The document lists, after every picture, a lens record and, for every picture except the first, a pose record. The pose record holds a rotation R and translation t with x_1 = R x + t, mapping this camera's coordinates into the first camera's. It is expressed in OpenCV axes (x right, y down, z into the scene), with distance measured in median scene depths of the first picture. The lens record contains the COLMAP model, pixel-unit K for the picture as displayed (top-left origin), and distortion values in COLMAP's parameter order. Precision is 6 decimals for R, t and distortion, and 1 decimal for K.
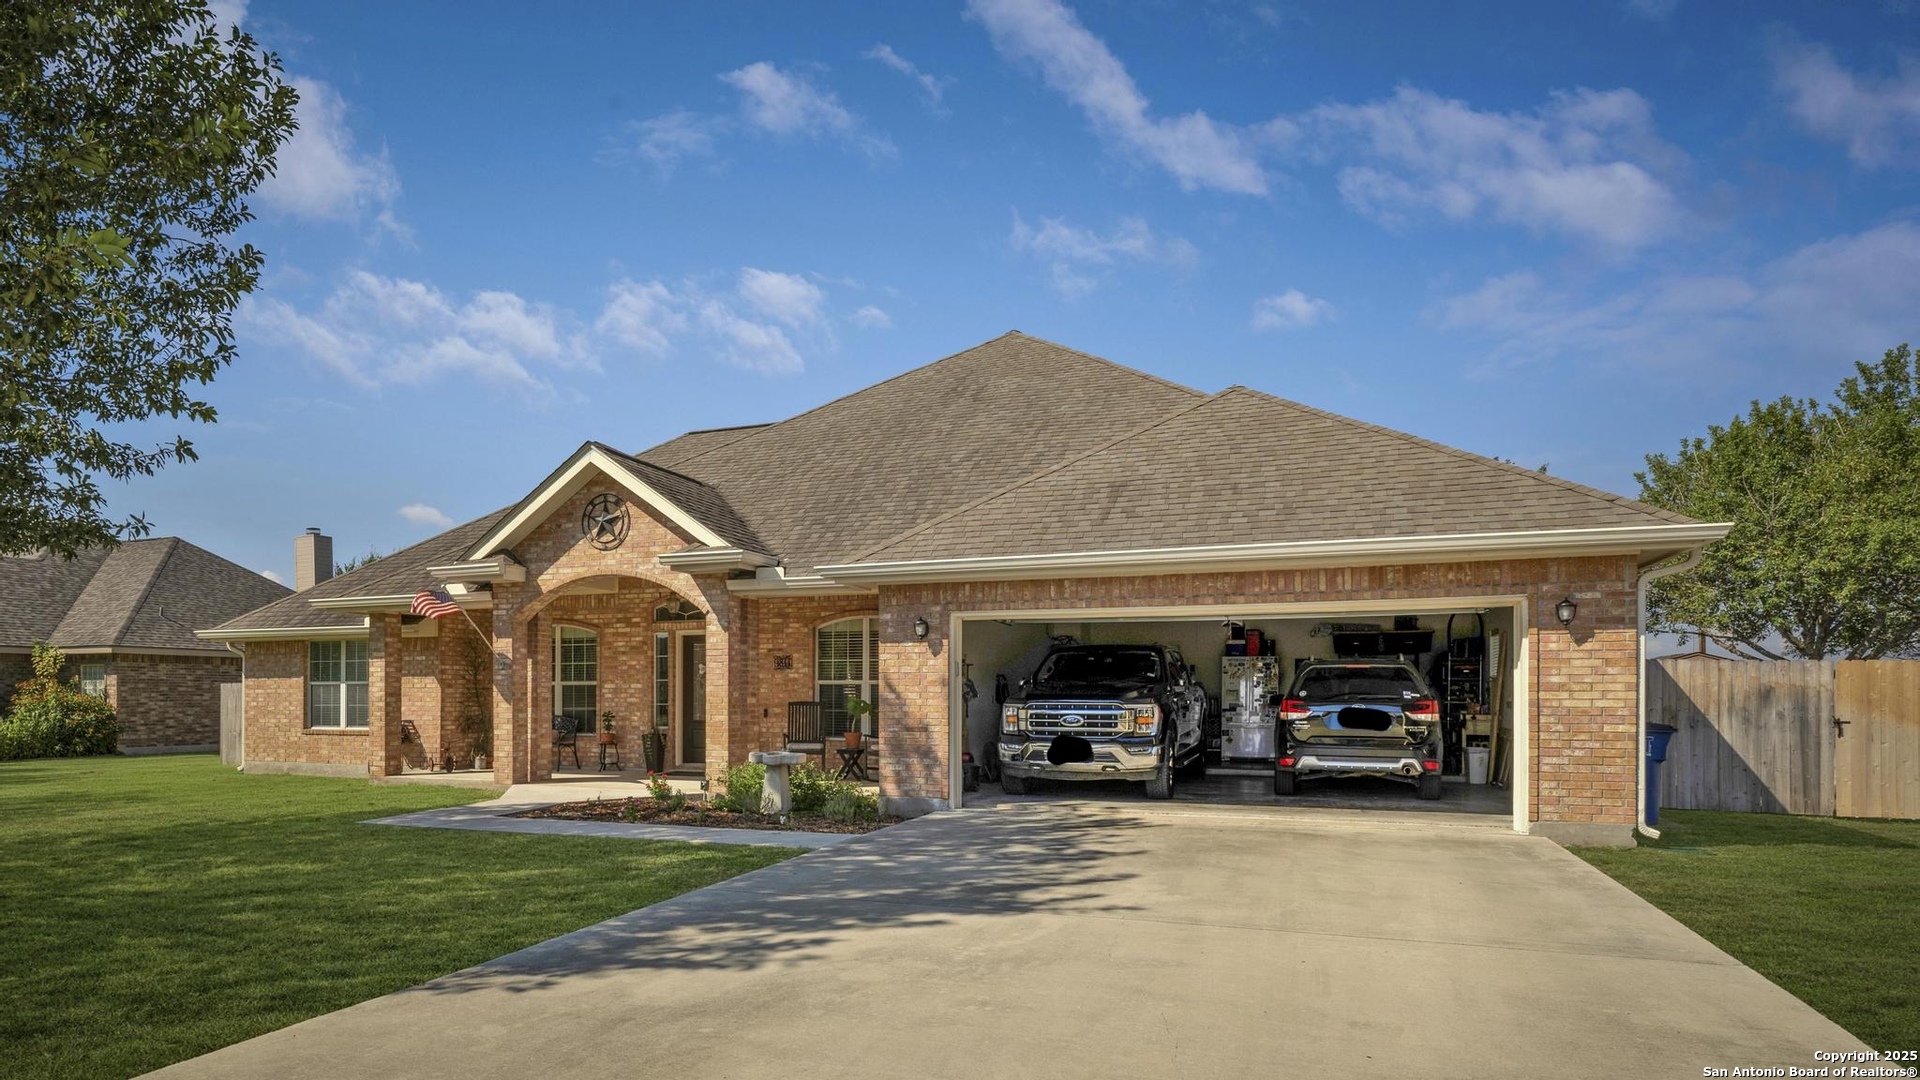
lens RADIAL K [[1054.2, 0, 934.5], [0, 1054.2, 567.7], [0, 0, 1]] dist [0.000222, 0.000069]
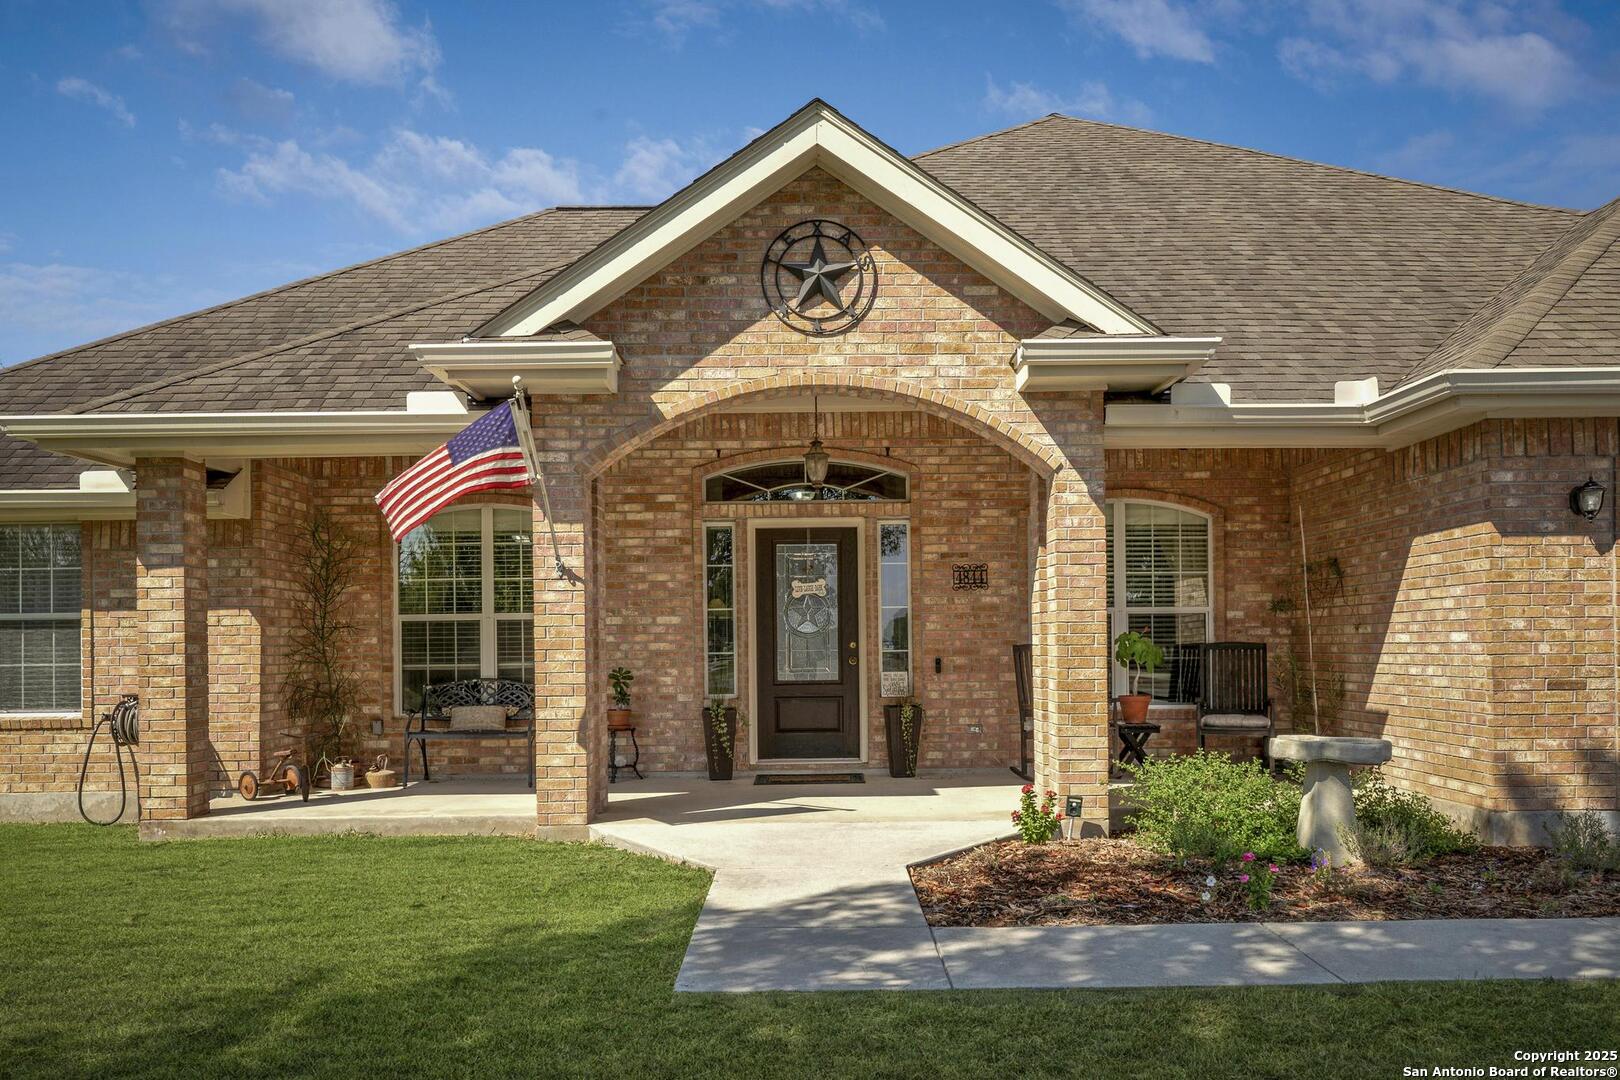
lens RADIAL K [[1166.8, 0, 847.4], [0, 1166.8, 532.1], [0, 0, 1]] dist [0.002274, -0.001566]
pose [[0.933018, 0.024845, 0.358971, -0.489369], [-0.032191, 0.999377, 0.014502, 0.065756], [-0.358387, -0.025086, 0.933236, 0.487170]]
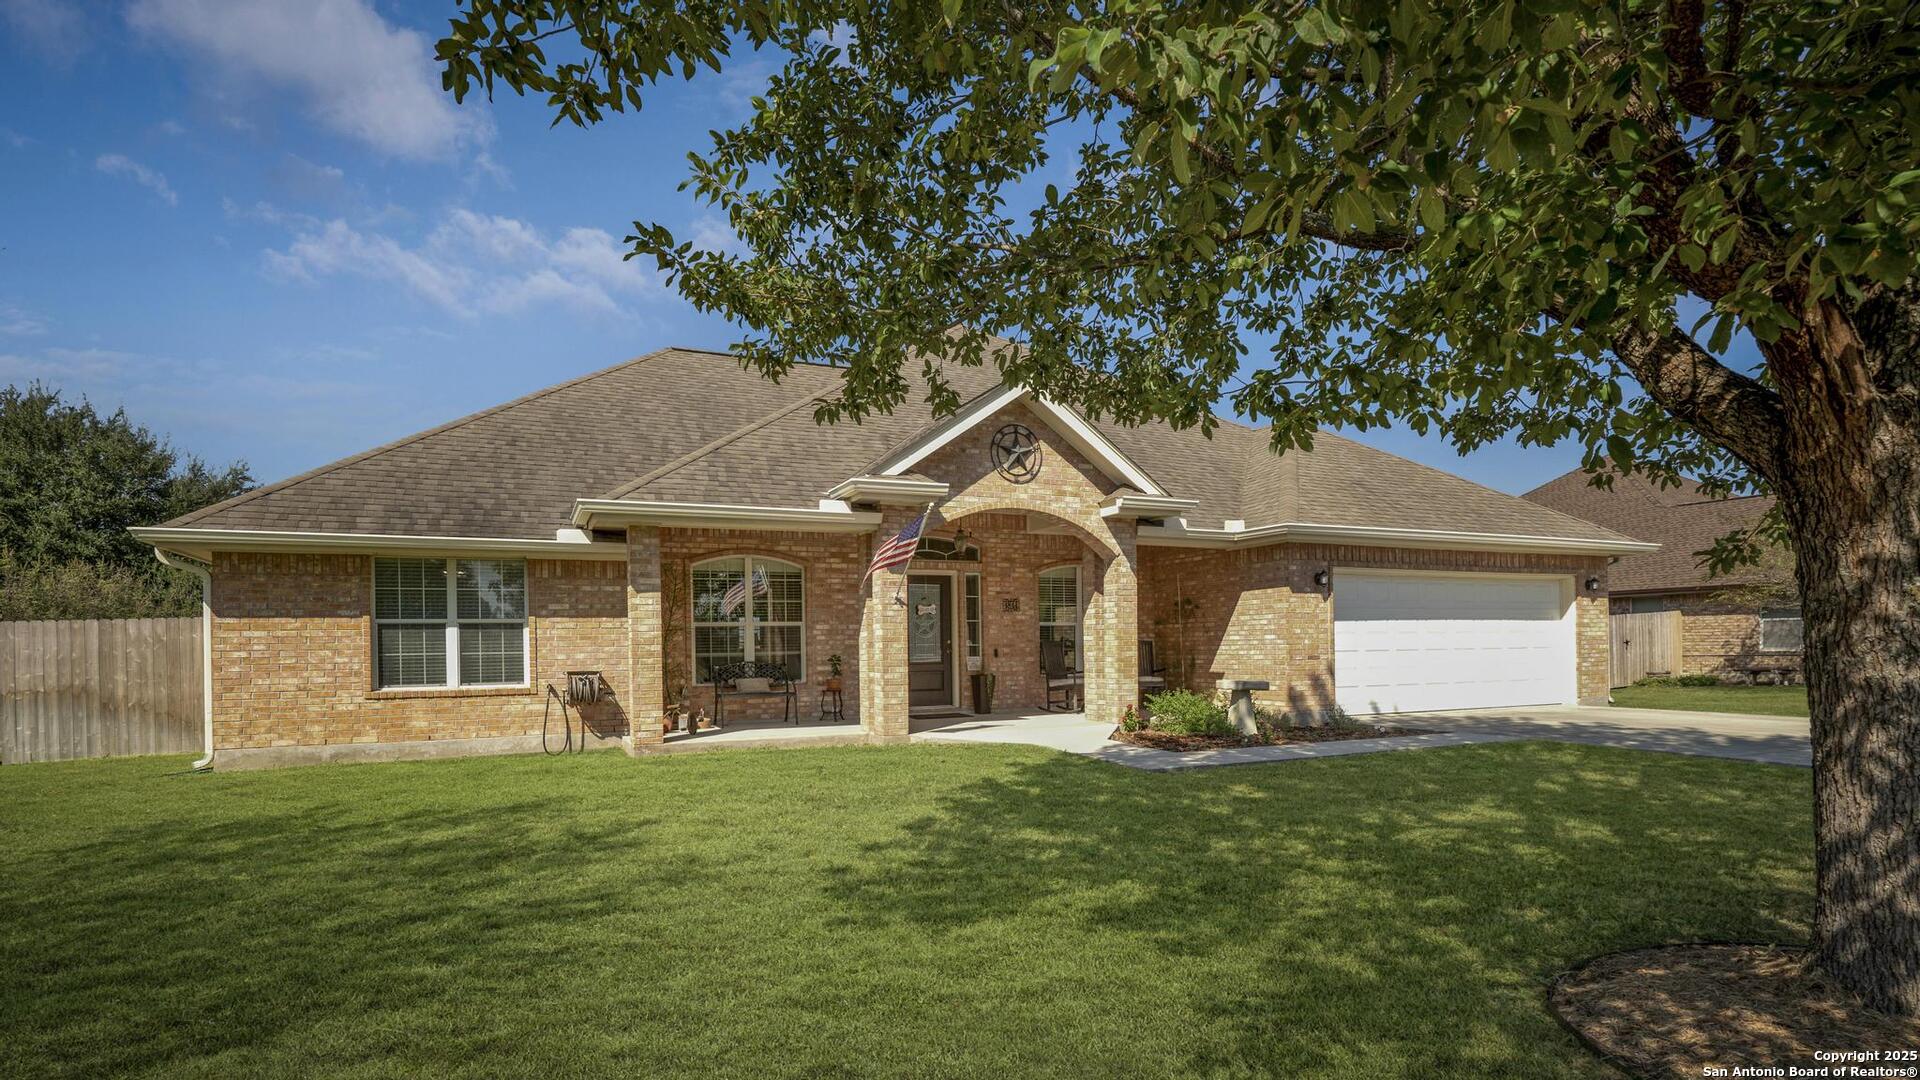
lens RADIAL K [[931.8, 0, 960.0], [0, 931.8, 540.0], [0, 0, 1]] dist [-0.000760, 0.000096]
pose [[0.708270, 0.072794, 0.702179, -0.940792], [-0.071216, 0.996963, -0.031520, 0.065674], [-0.702340, -0.027682, 0.711303, 0.425968]]
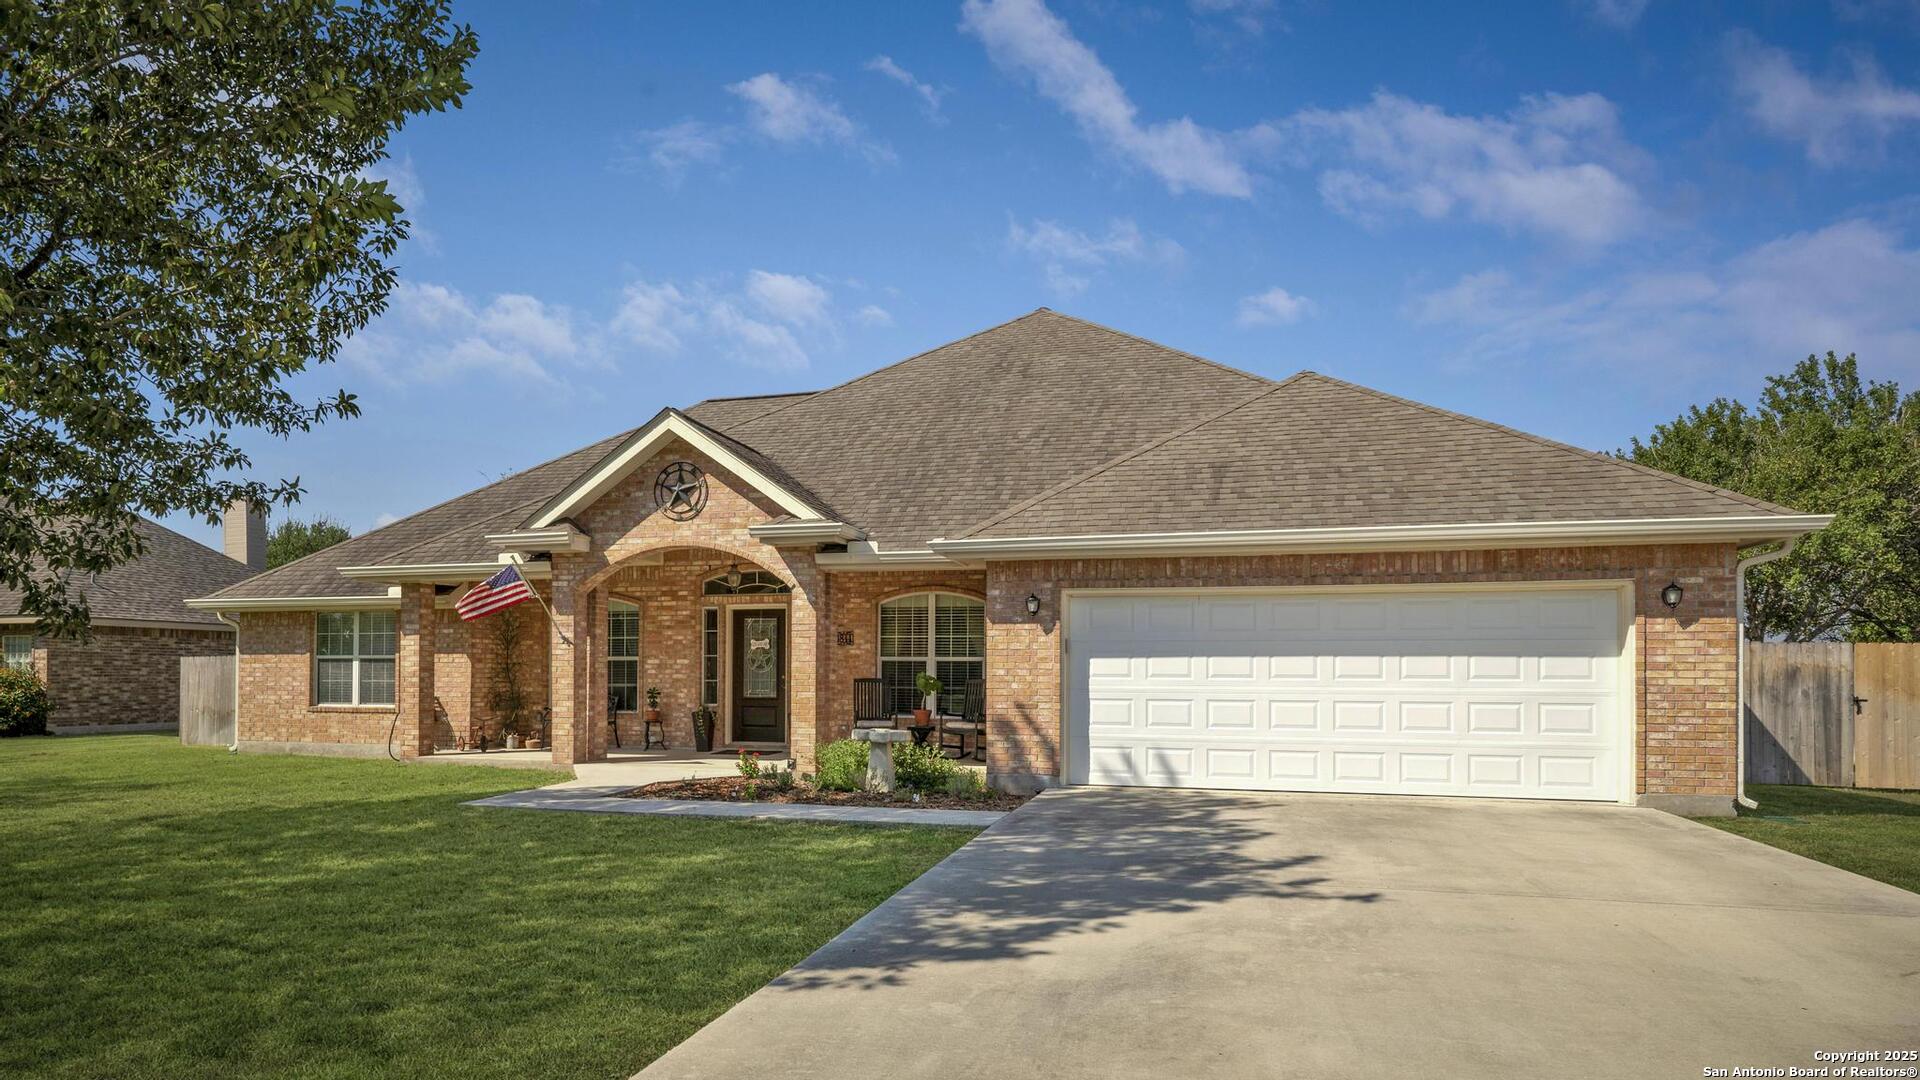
lens RADIAL K [[1069.5, 0, 960.0], [0, 1069.5, 540.0], [0, 0, 1]] dist [0.000435, 0.000495]
pose [[0.994767, 0.016215, 0.100872, -0.155312], [-0.015831, 0.999864, -0.004608, 0.001554], [-0.100933, 0.002987, 0.994889, 0.000368]]
